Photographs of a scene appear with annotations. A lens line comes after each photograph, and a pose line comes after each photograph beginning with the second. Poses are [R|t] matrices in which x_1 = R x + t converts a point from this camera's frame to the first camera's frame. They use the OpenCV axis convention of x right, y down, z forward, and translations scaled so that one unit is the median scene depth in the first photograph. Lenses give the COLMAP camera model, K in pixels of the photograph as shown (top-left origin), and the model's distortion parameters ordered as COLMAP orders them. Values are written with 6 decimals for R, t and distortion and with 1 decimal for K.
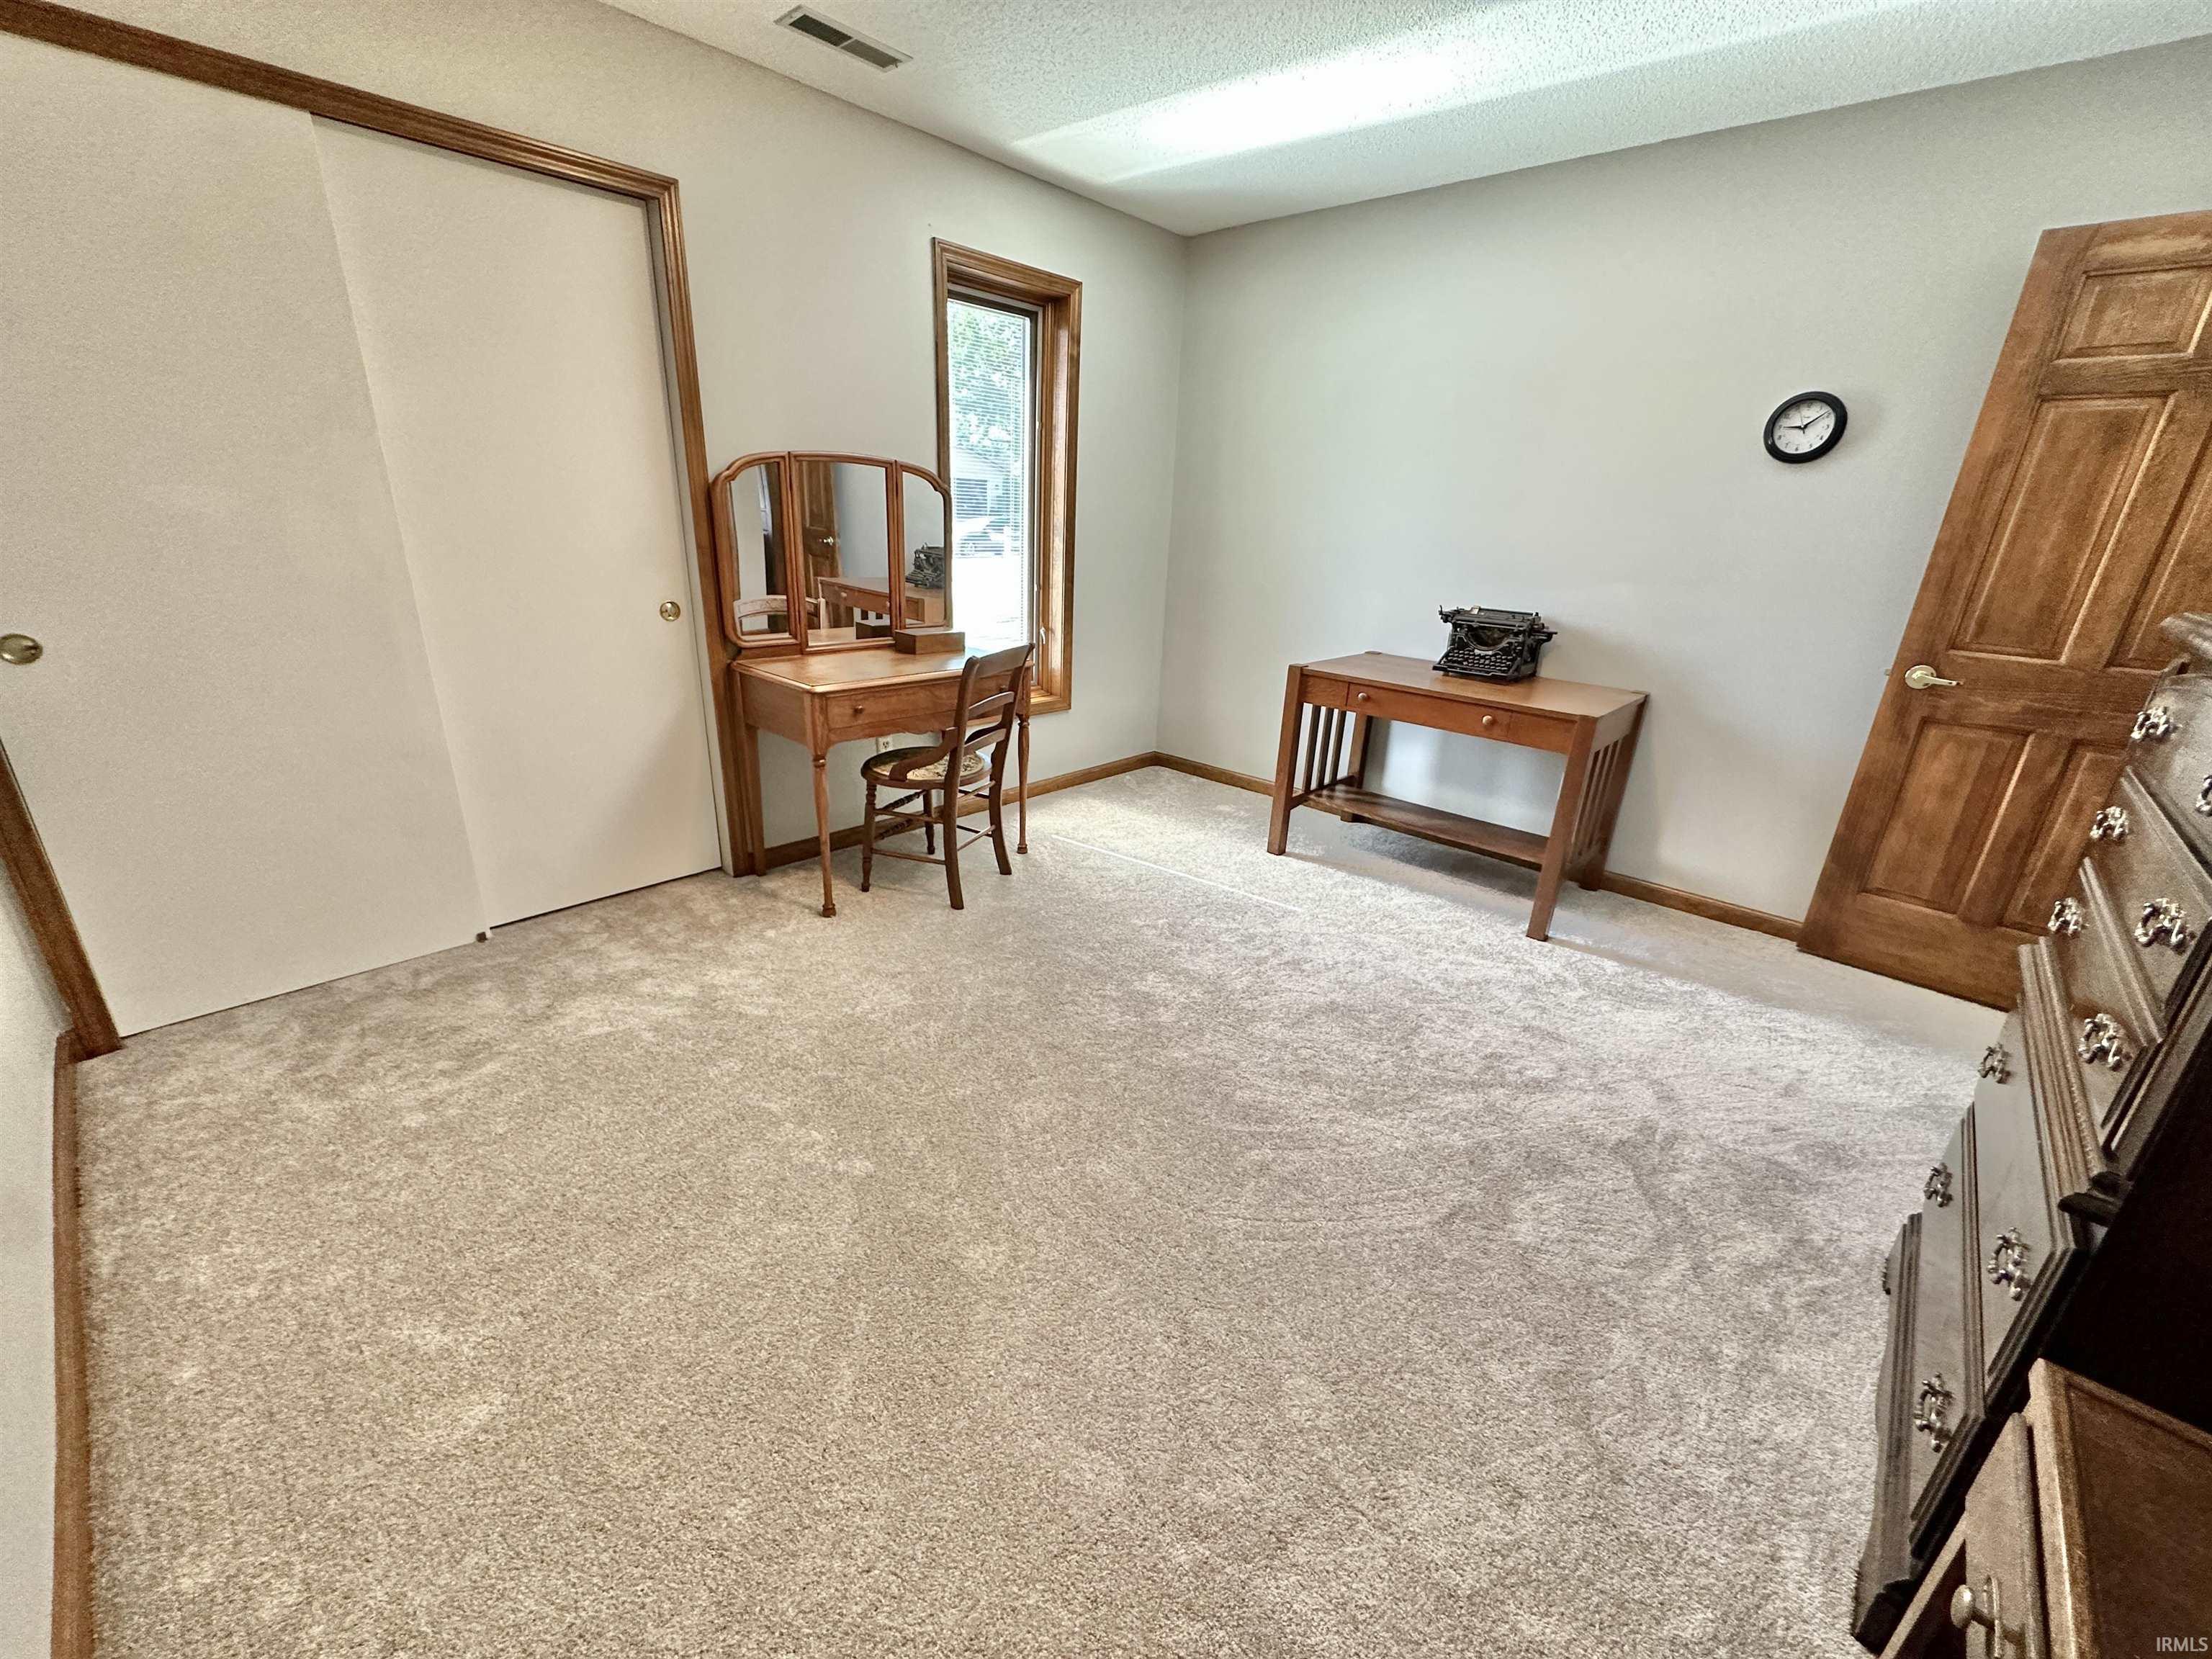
lens RADIAL K [[882.3, 0, 1103.2], [0, 882.3, 832.9], [0, 0, 1]] dist [-0.006489, 0.001702]
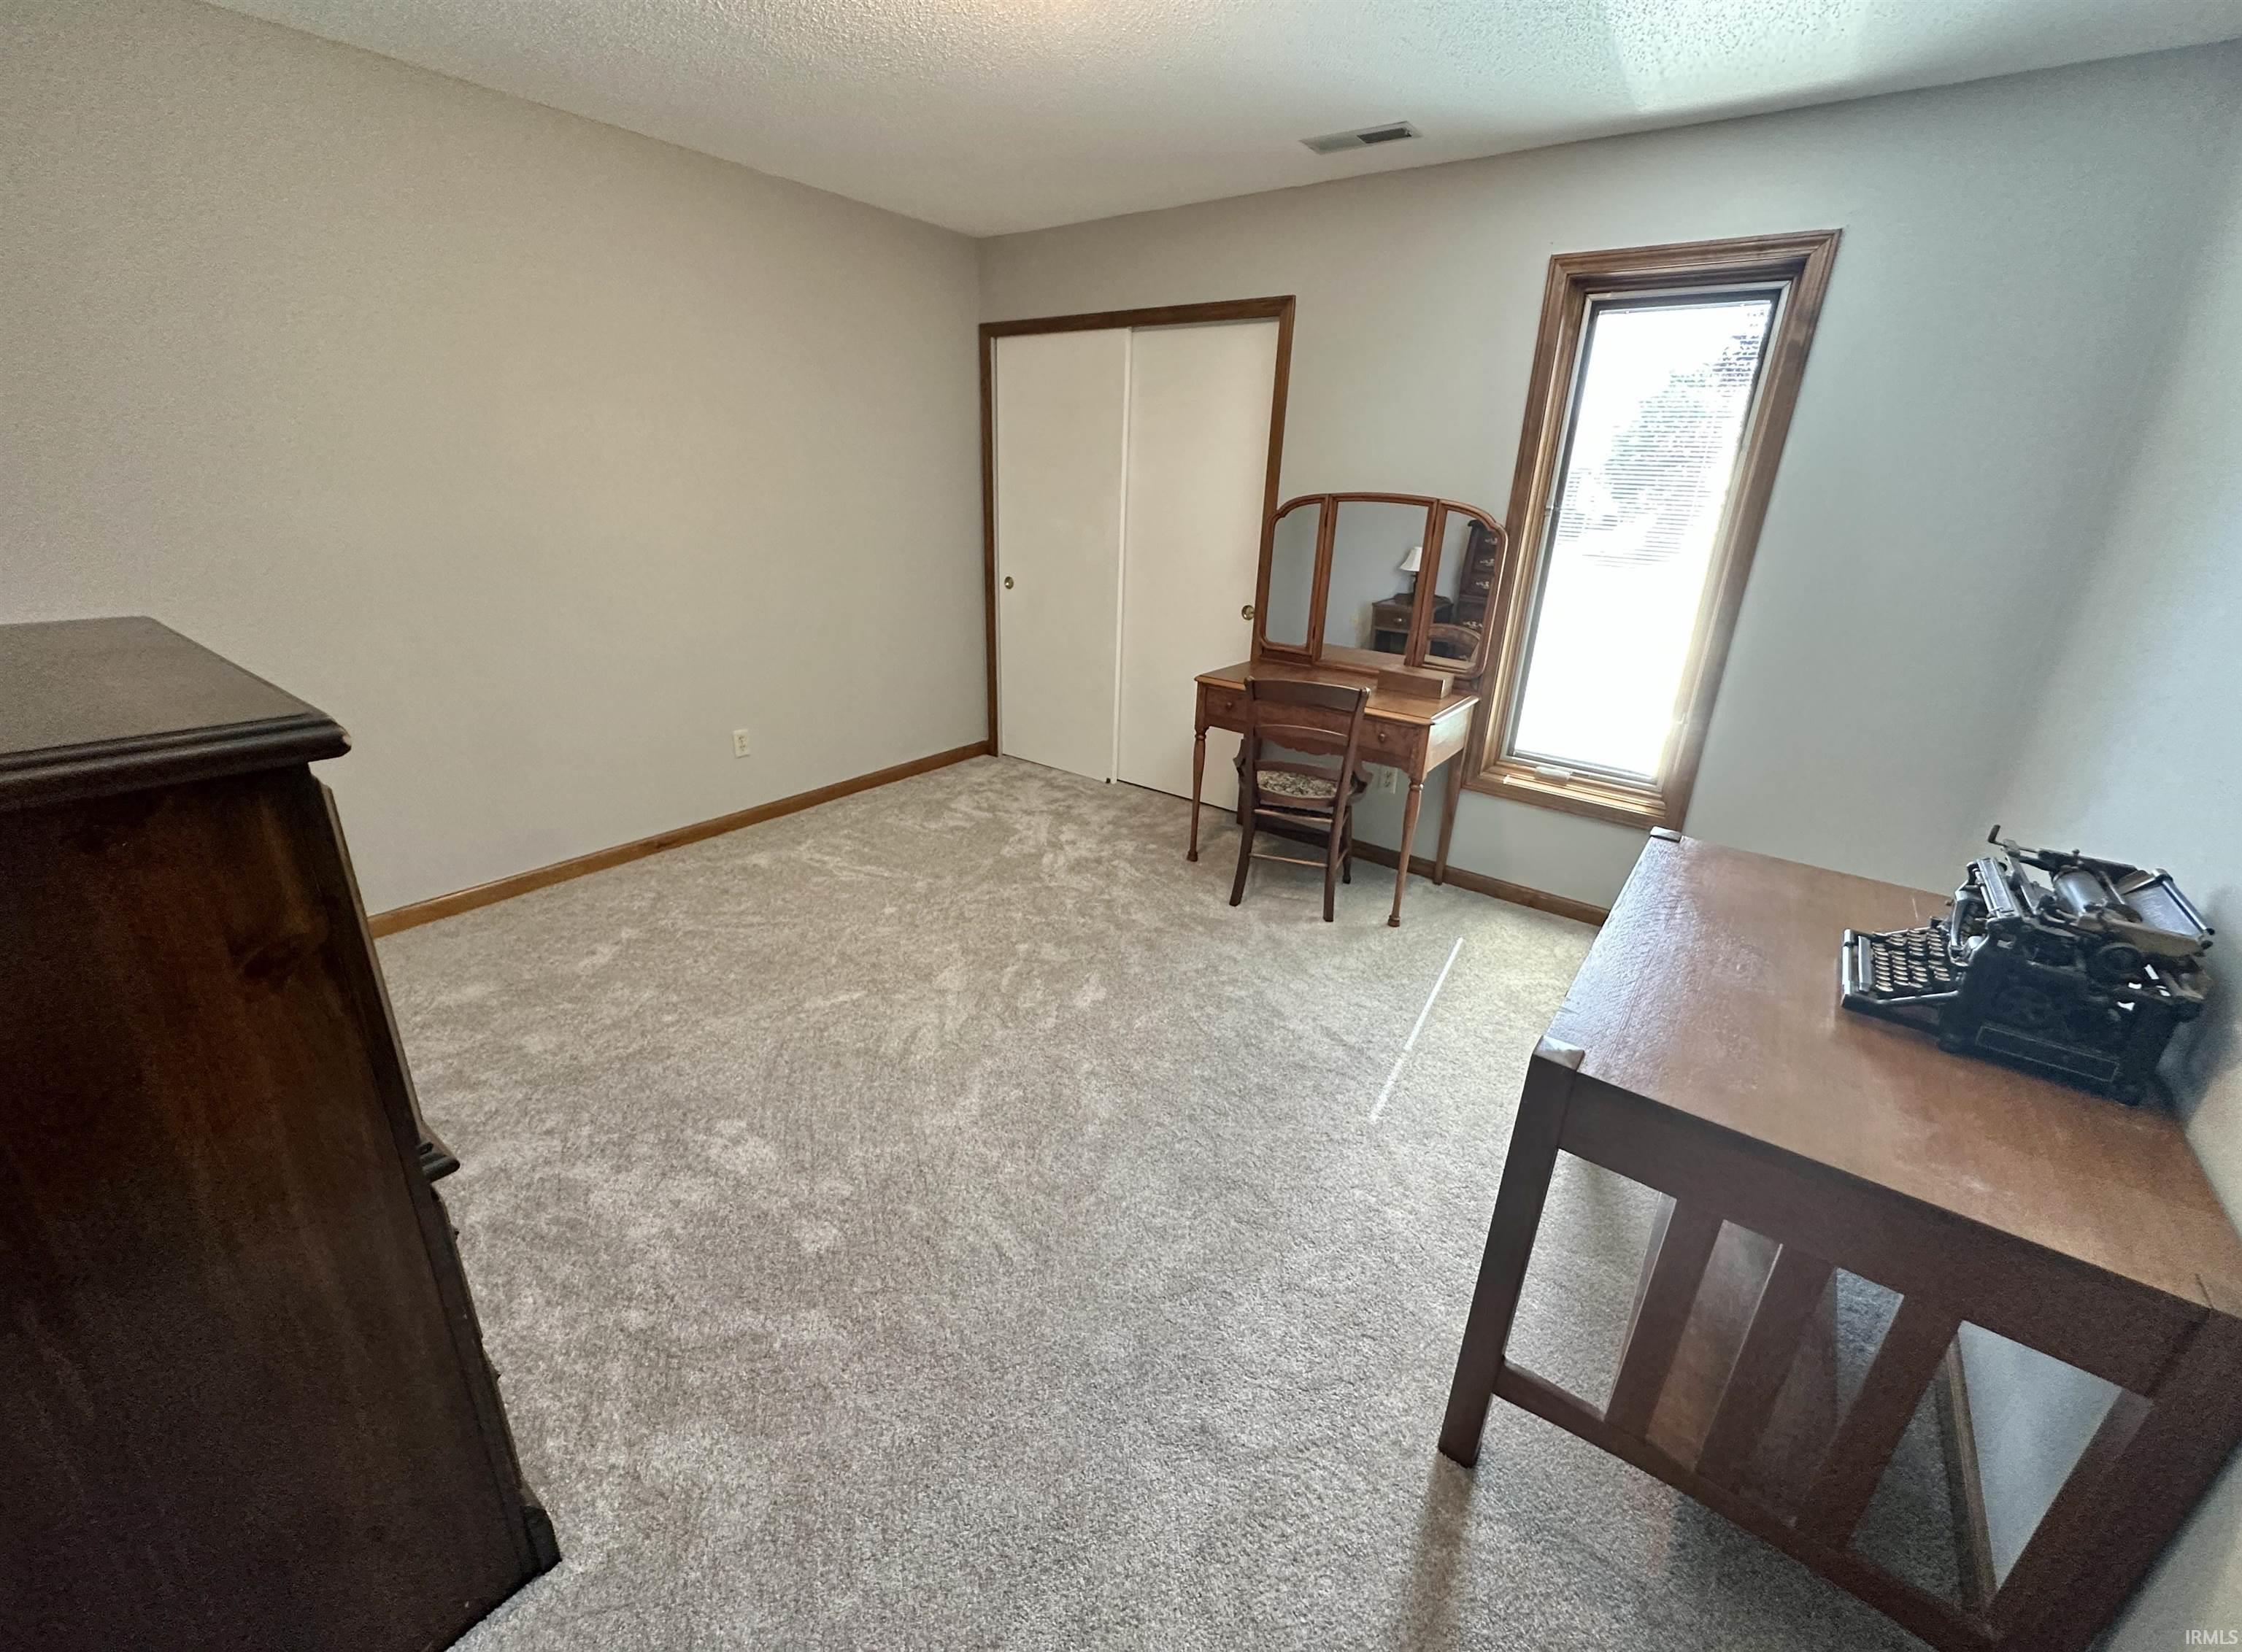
lens RADIAL K [[894.2, 0, 1120.6], [0, 894.2, 815.7], [0, 0, 1]] dist [-0.006489, 0.001702]
pose [[0.098317, 0.322636, -0.941403, 0.987750], [-0.369506, 0.890194, 0.266496, -0.304647], [0.924012, 0.321653, 0.206737, 0.725122]]
